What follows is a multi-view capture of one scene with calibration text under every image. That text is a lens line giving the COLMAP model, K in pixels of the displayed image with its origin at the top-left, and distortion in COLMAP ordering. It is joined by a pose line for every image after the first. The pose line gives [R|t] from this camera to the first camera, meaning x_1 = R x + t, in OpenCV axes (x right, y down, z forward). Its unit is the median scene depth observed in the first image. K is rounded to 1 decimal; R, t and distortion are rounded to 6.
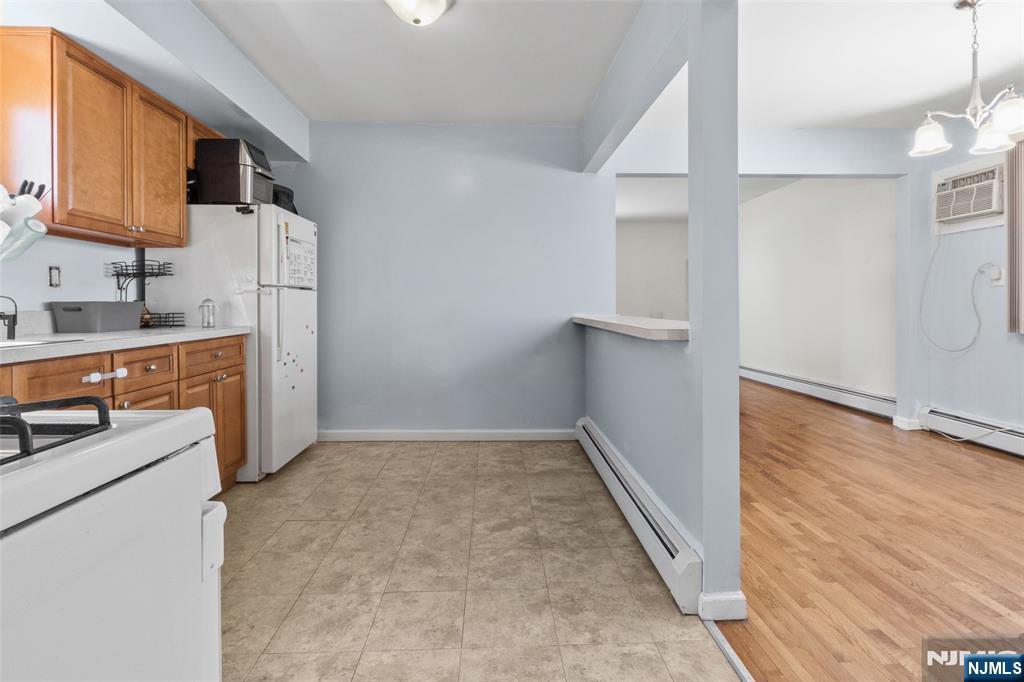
lens RADIAL K [[490.5, 0, 510.5], [0, 490.5, 303.5], [0, 0, 1]] dist [-0.001603, 0.000219]
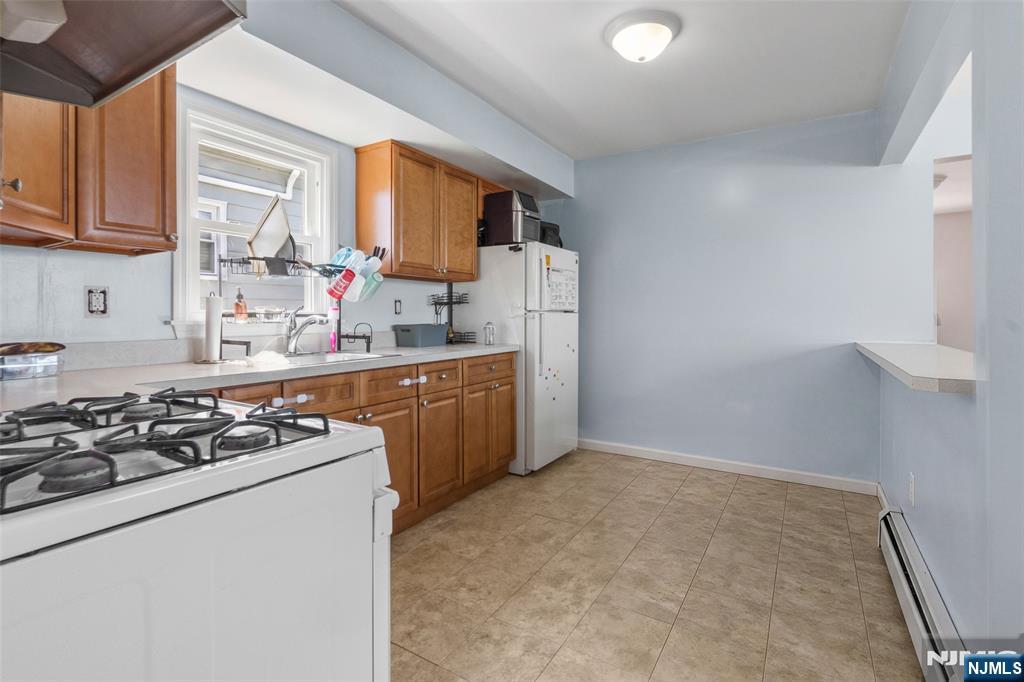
lens RADIAL K [[487.8, 0, 511.8], [0, 487.8, 310.2], [0, 0, 1]] dist [-0.000573, 0.000206]
pose [[0.830147, -0.002988, -0.557536, 0.132679], [-0.001481, 0.999970, -0.007565, -0.032145], [0.557542, 0.007105, 0.830118, -0.004023]]
